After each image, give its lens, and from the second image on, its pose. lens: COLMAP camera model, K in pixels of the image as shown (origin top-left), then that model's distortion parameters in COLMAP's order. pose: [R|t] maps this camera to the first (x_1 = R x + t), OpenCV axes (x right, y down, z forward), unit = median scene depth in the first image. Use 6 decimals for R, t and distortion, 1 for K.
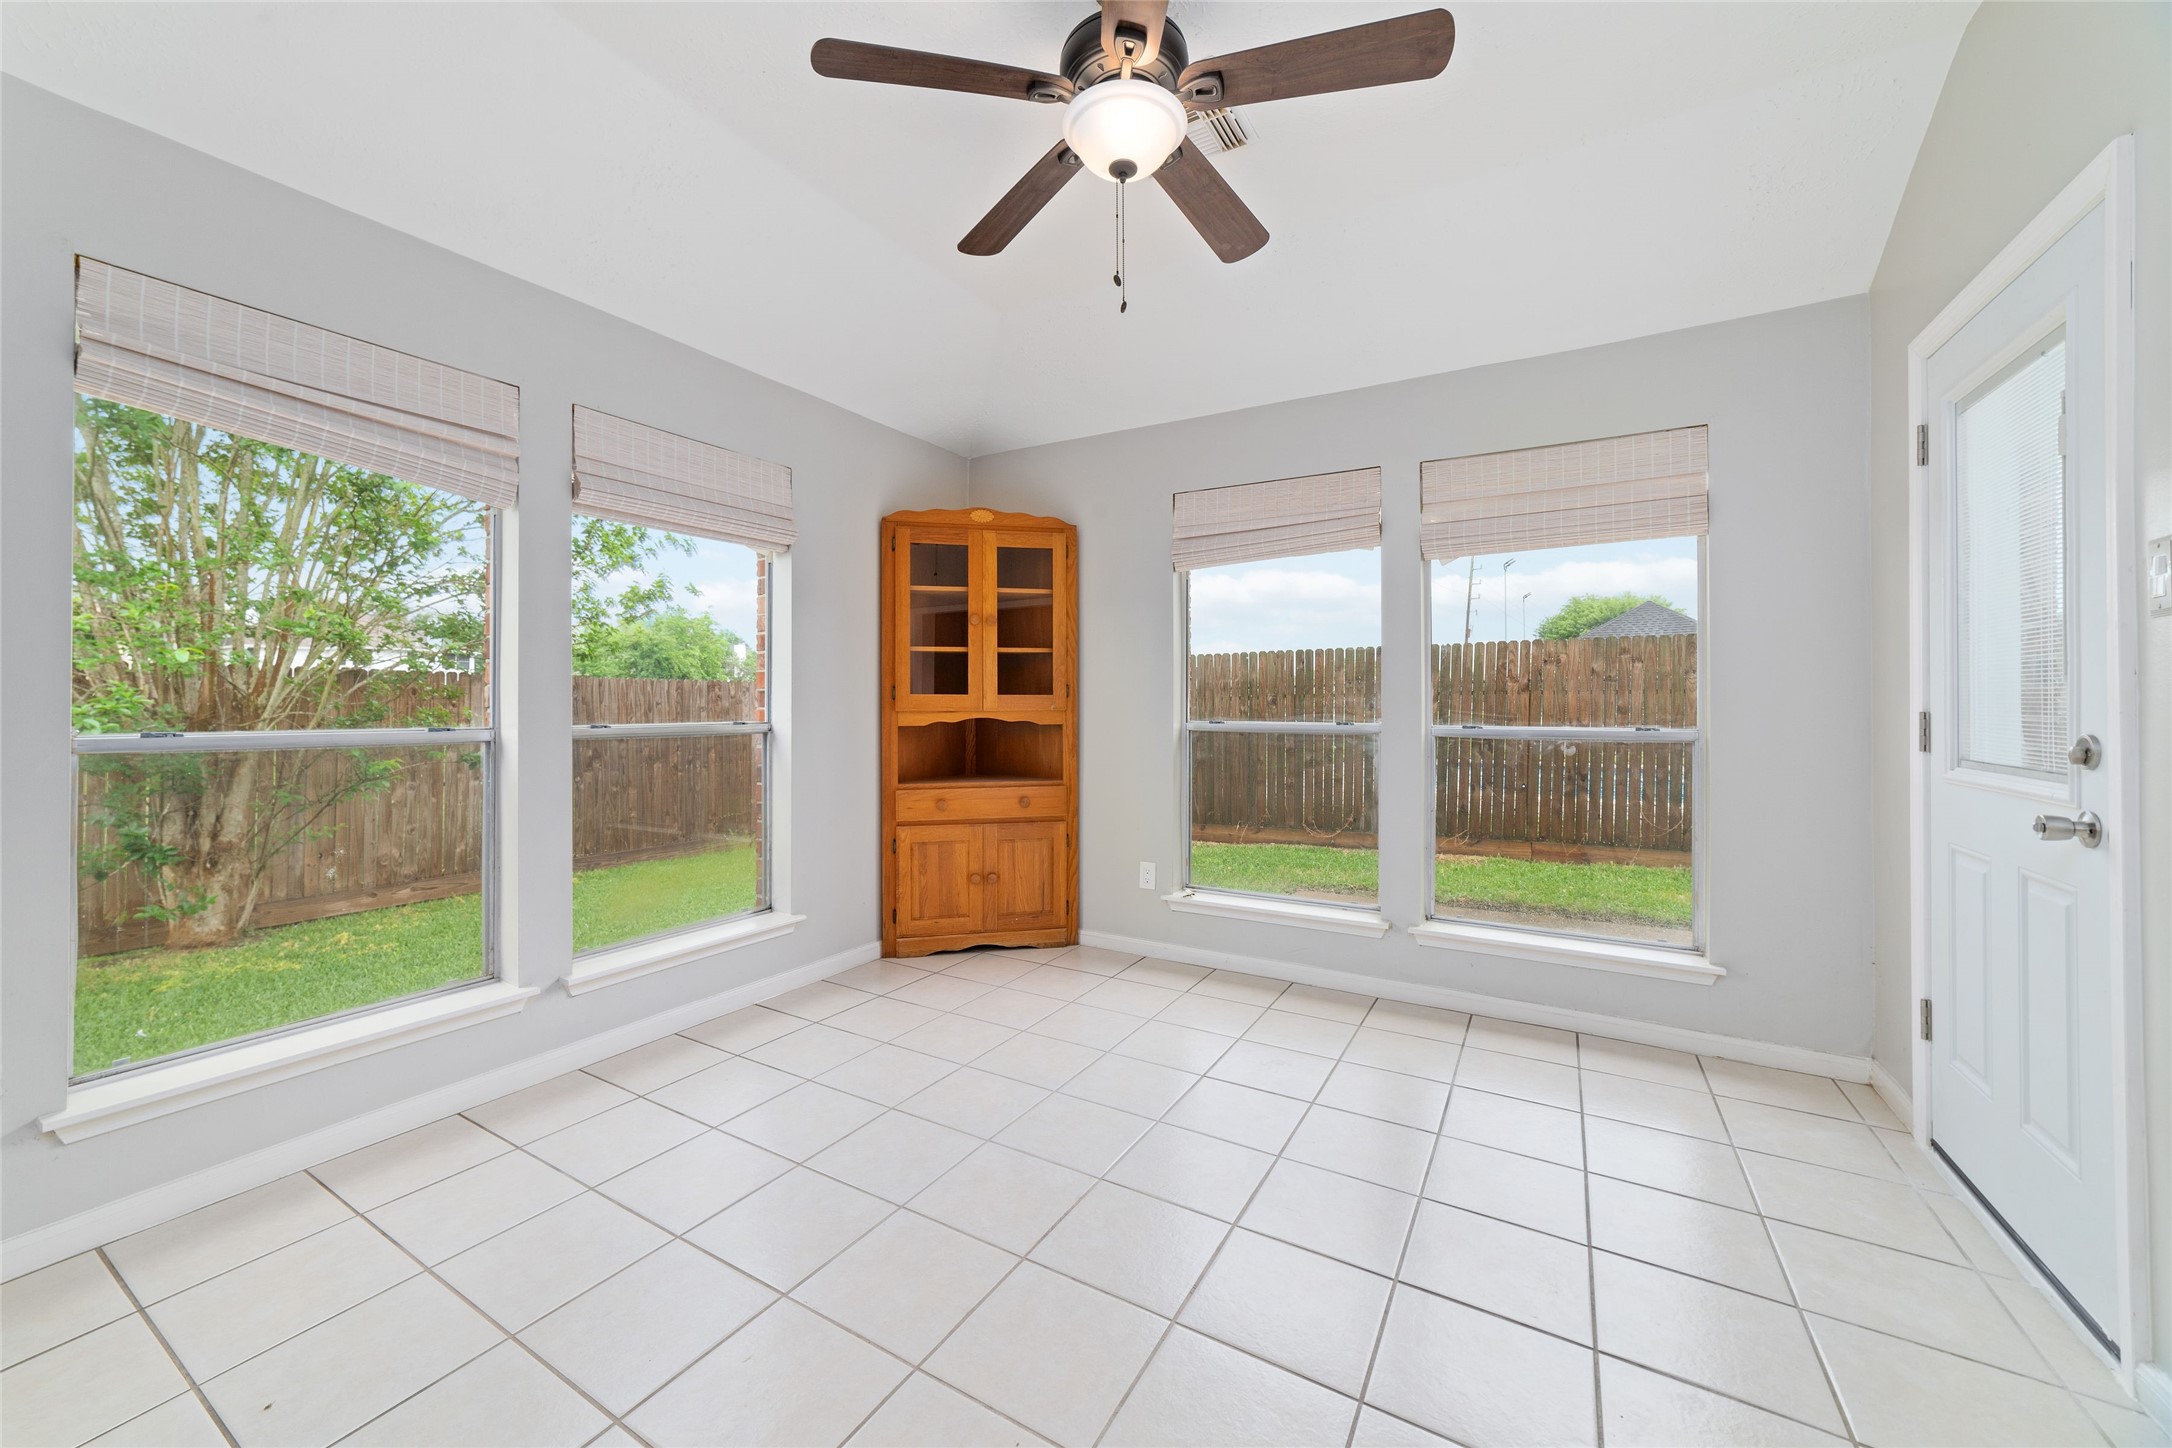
lens RADIAL K [[828.0, 0, 1068.1], [0, 828.0, 704.8], [0, 0, 1]] dist [-0.014334, 0.001618]
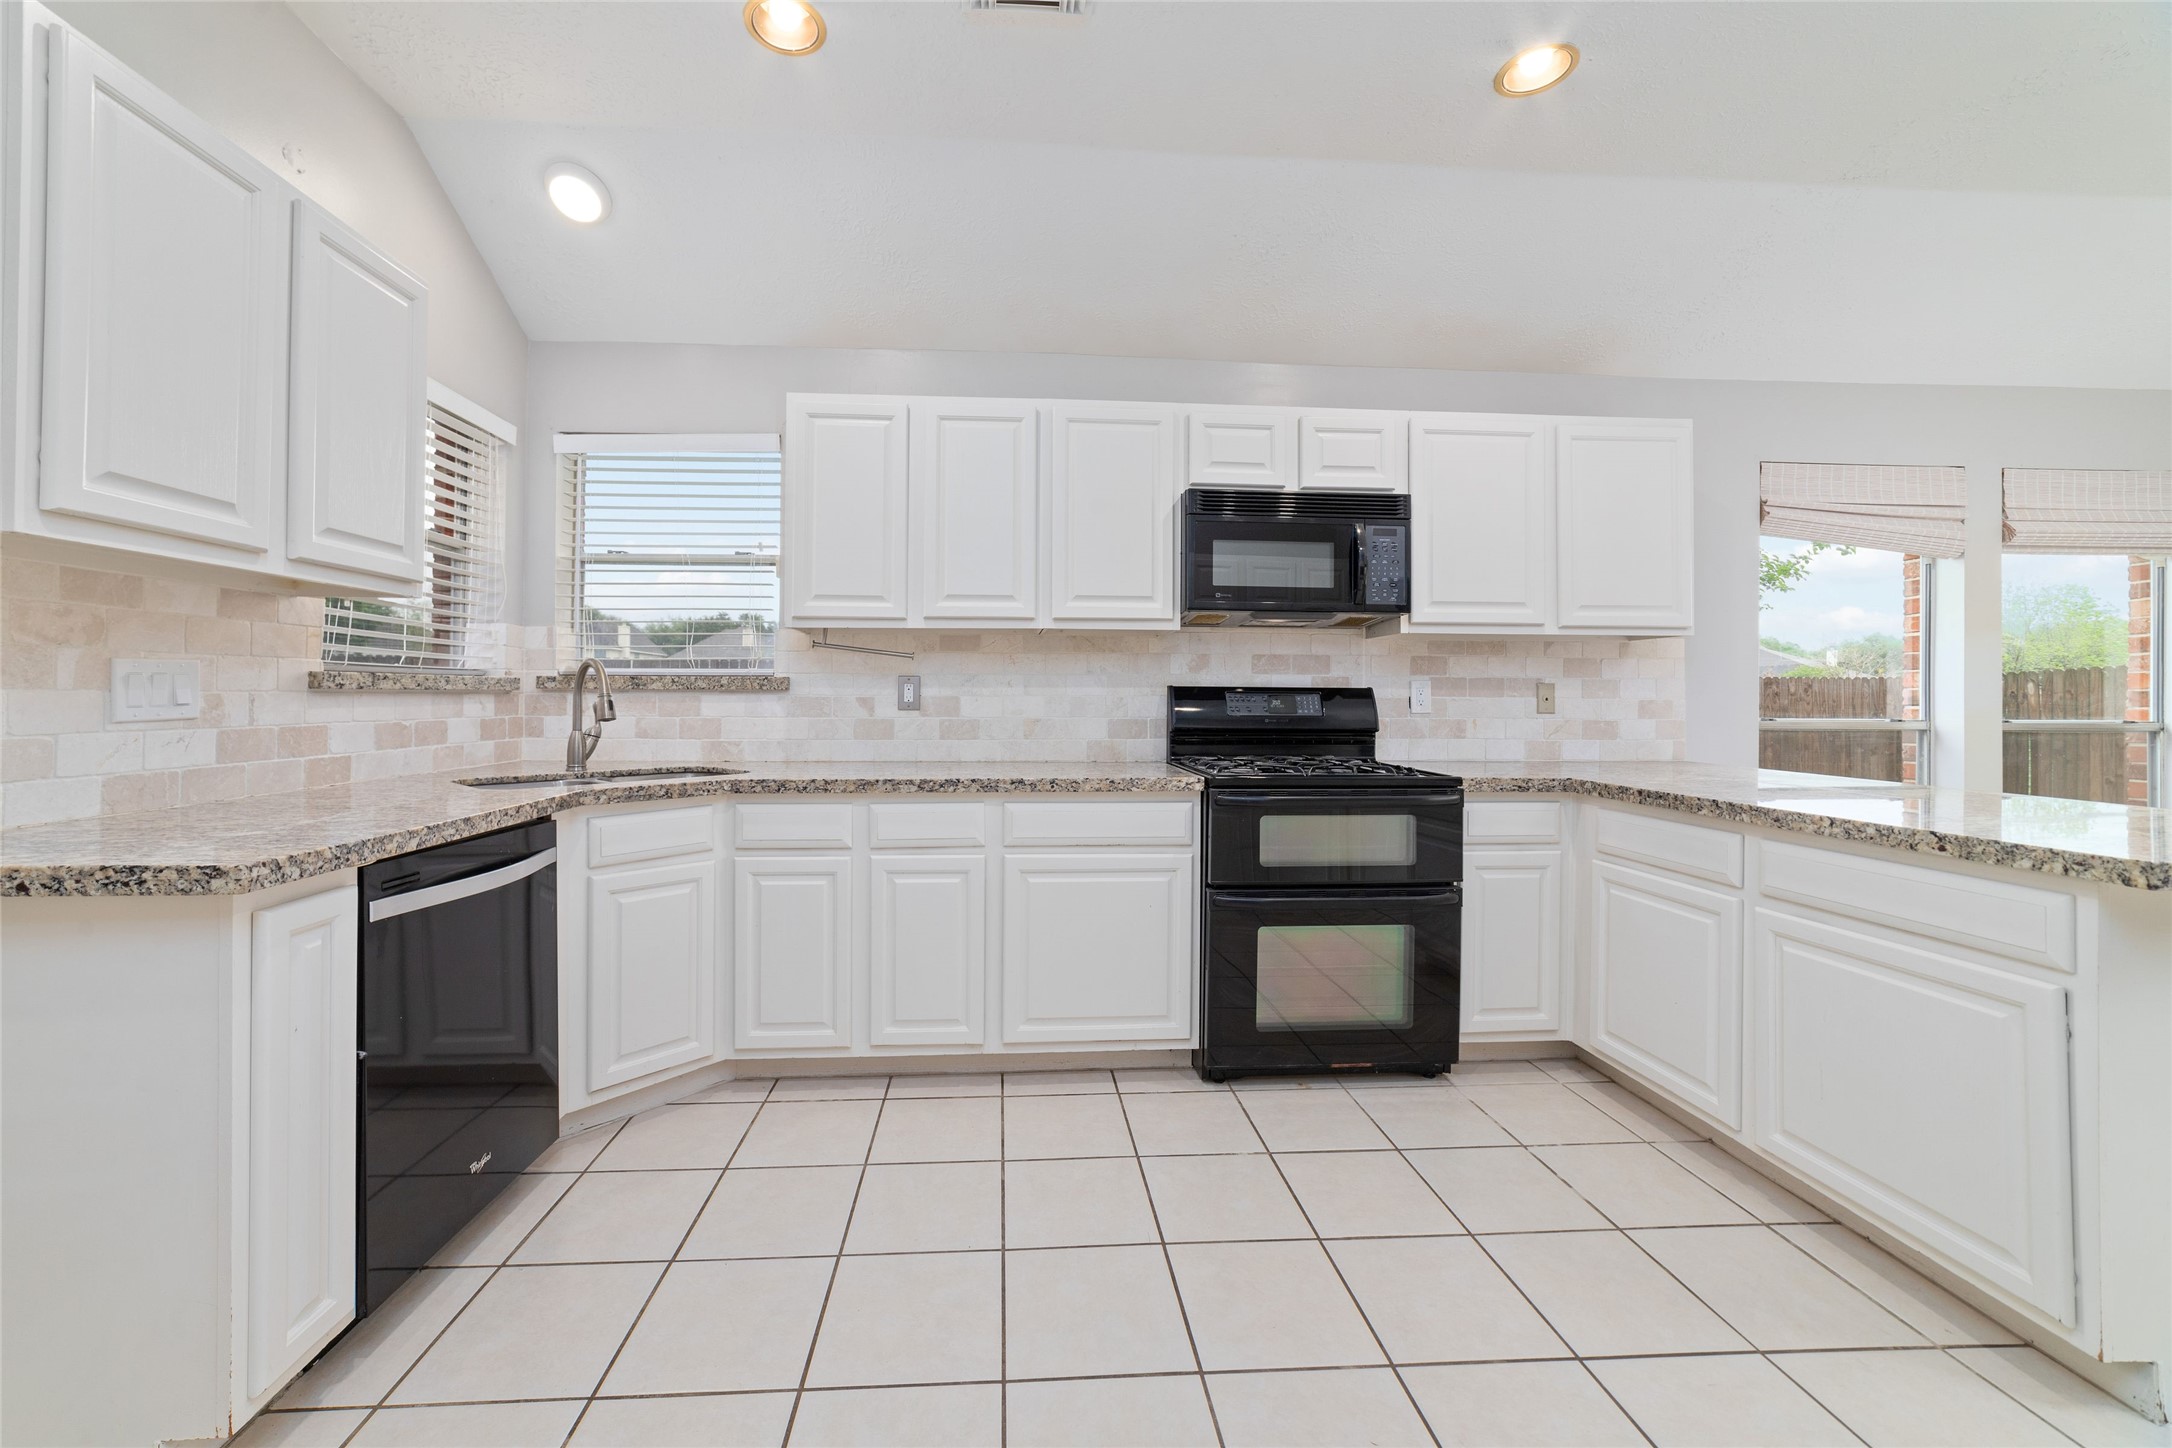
lens RADIAL K [[854.1, 0, 1069.6], [0, 854.1, 693.0], [0, 0, 1]] dist [-0.005413, 0.000631]
pose [[0.576531, -0.000181, -0.817075, -0.243172], [-0.006132, 0.999971, -0.004549, -0.000609], [0.817052, 0.007632, 0.576513, -0.646944]]
